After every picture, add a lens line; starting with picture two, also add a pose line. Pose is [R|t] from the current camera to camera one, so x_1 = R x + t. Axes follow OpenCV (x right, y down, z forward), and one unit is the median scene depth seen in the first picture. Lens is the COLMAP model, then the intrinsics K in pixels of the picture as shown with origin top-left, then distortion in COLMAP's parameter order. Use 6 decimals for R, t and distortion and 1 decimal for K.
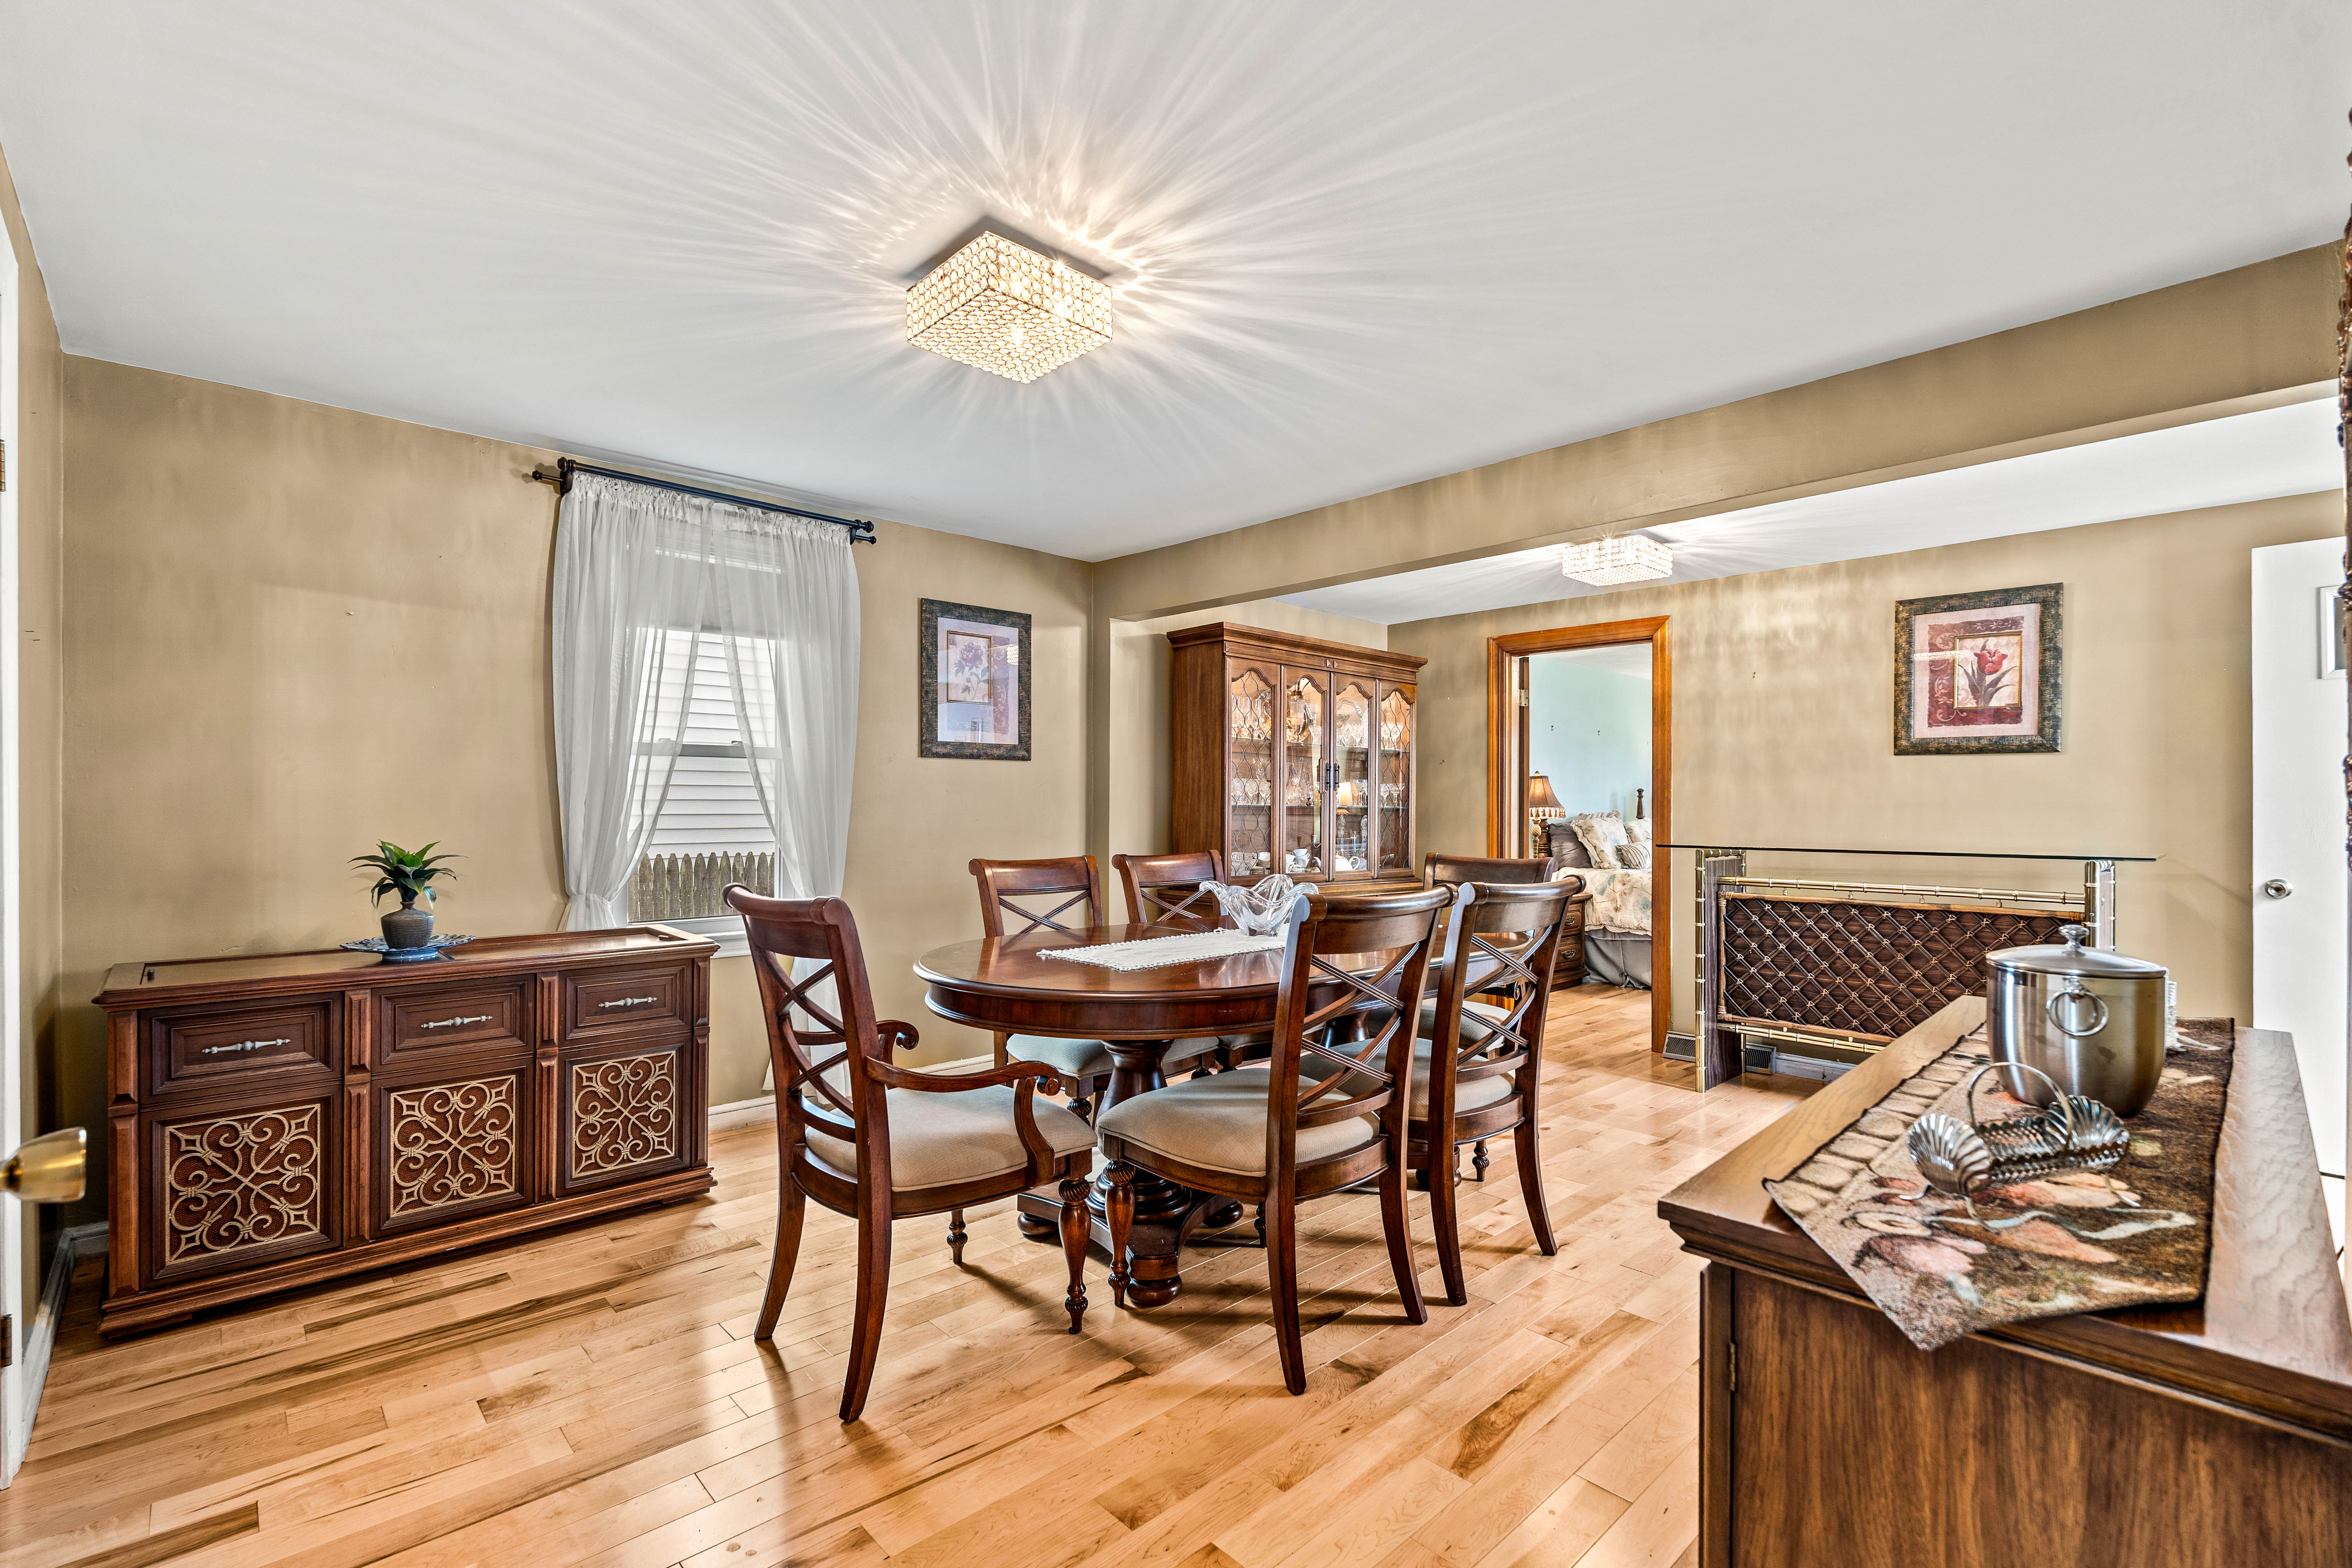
lens RADIAL K [[1045.7, 0, 1173.2], [0, 1045.7, 814.2], [0, 0, 1]] dist [-0.000803, -0.000177]
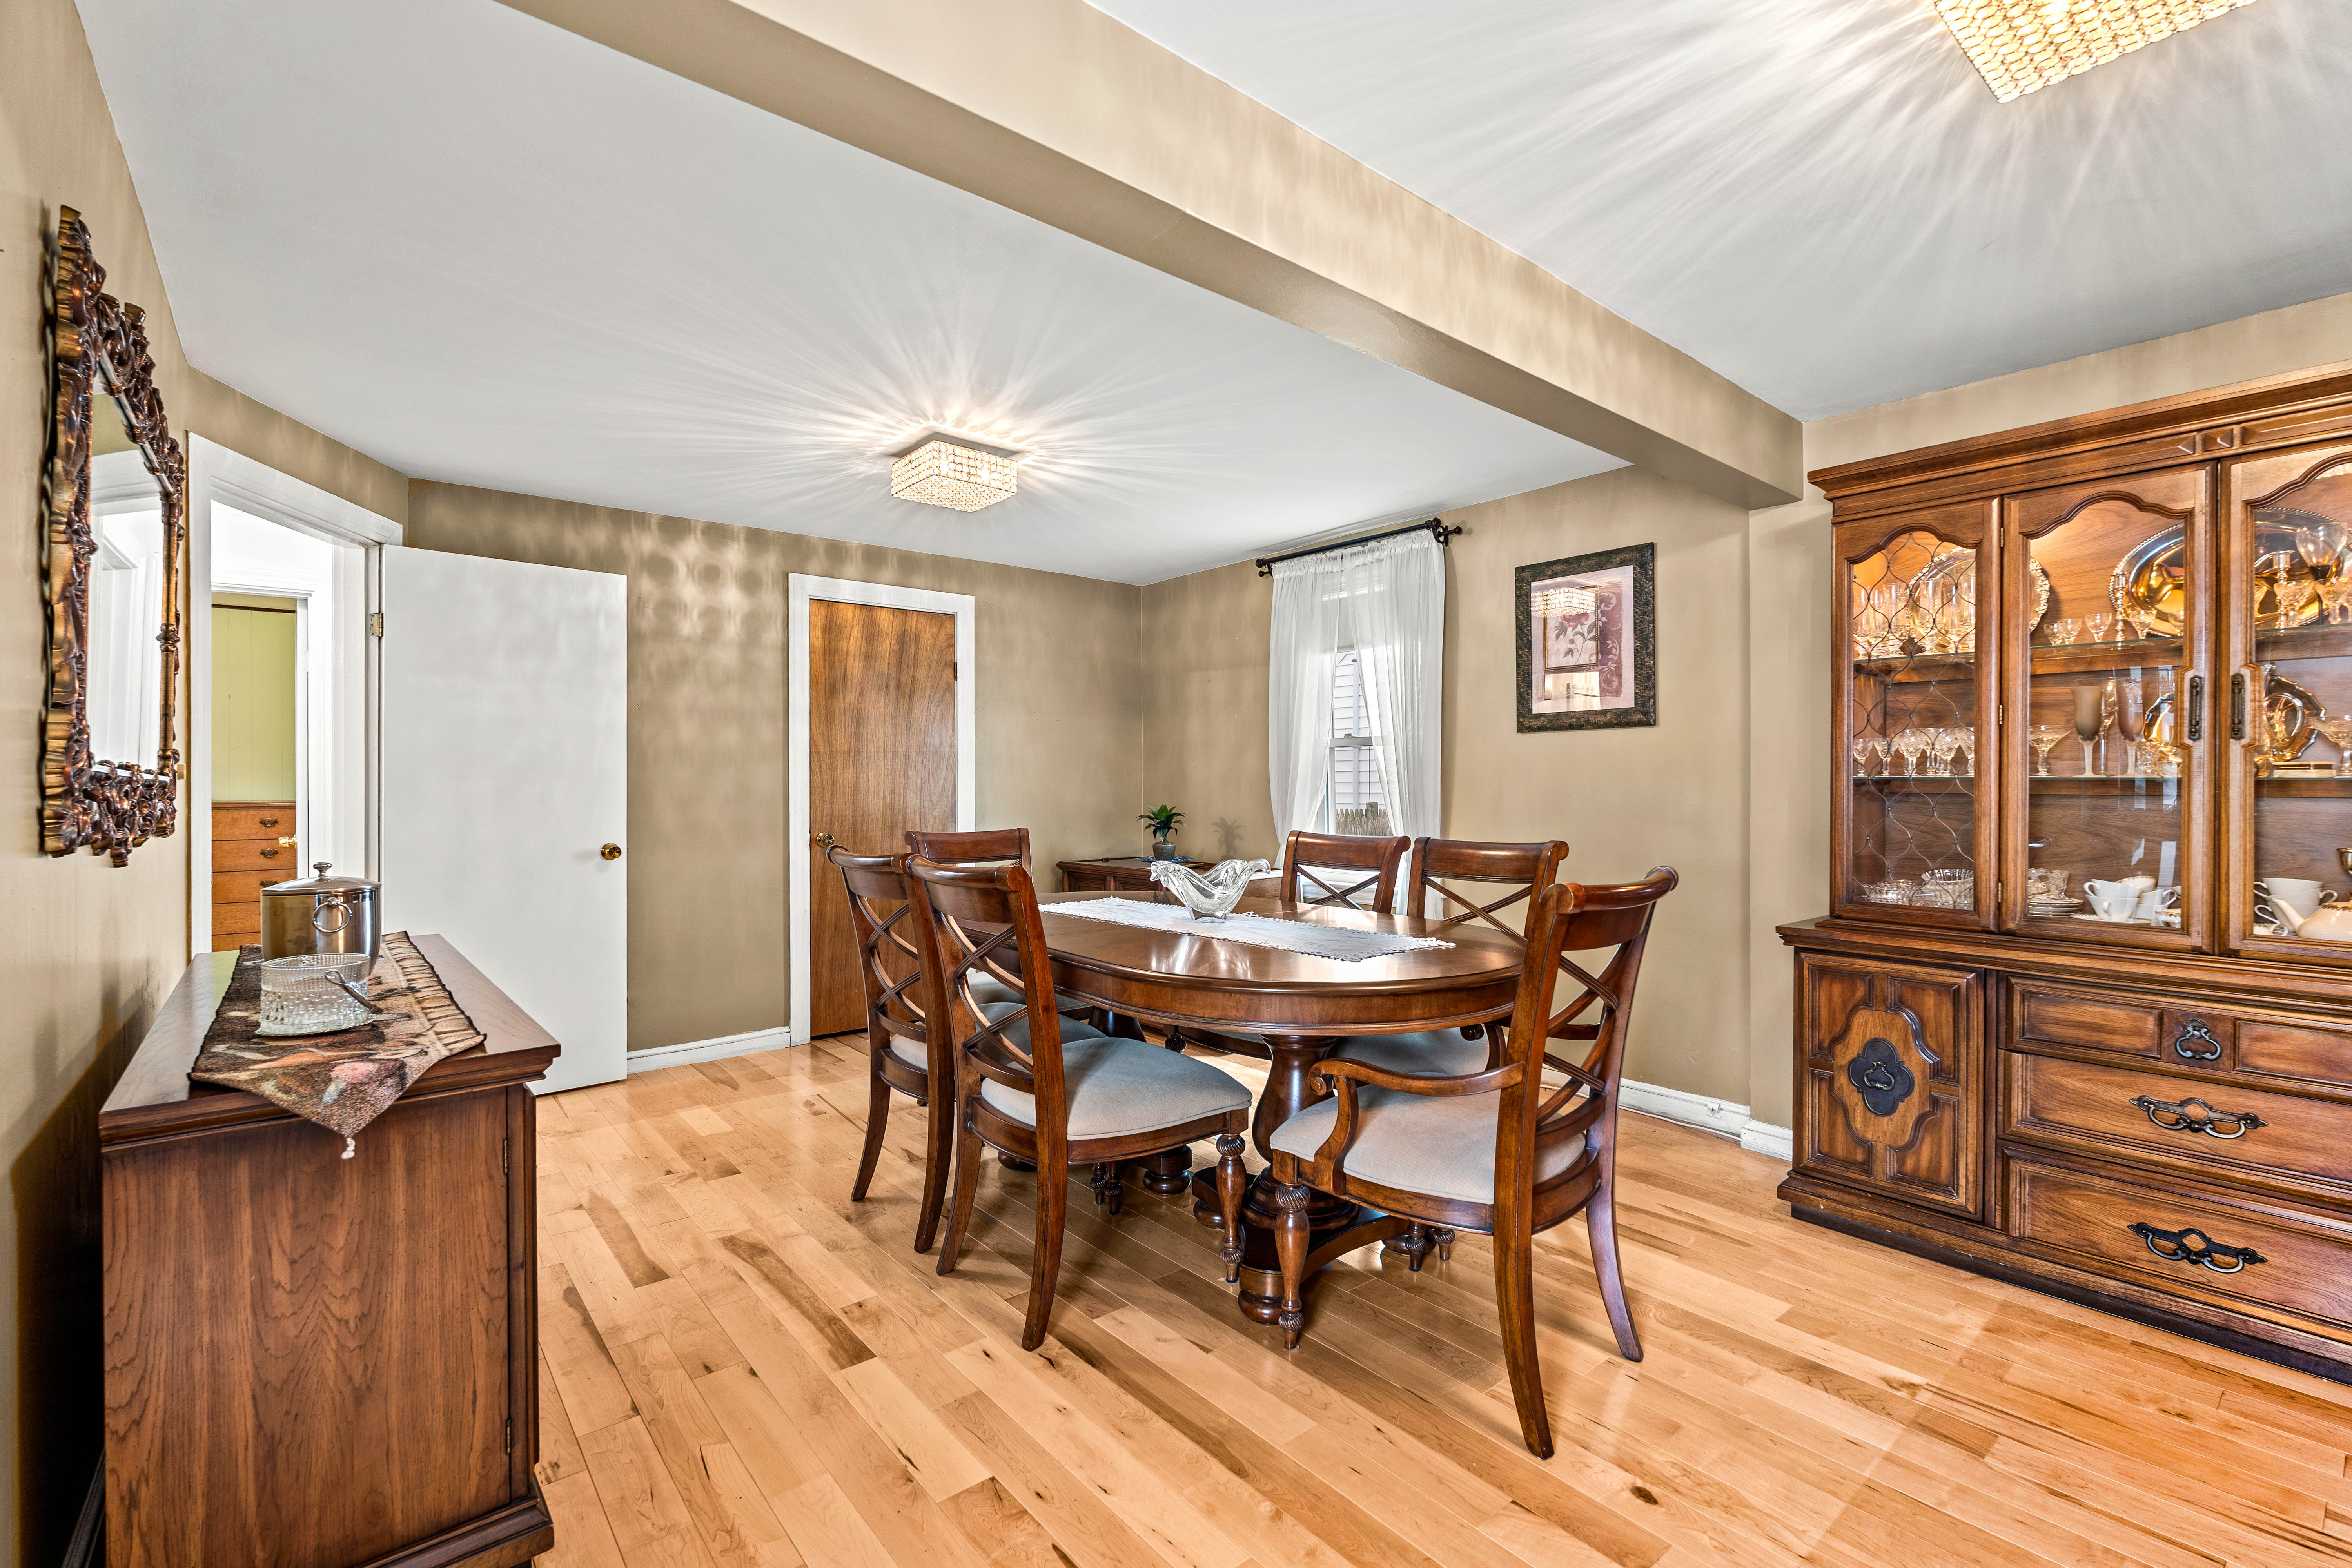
lens RADIAL K [[1042.4, 0, 1170.3], [0, 1042.4, 789.7], [0, 0, 1]] dist [-0.000306, 0.000101]
pose [[-0.064505, -0.000408, -0.997917, 0.953866], [-0.006157, 0.999981, -0.000011, -0.000558], [0.997898, 0.006143, -0.064506, 0.966683]]
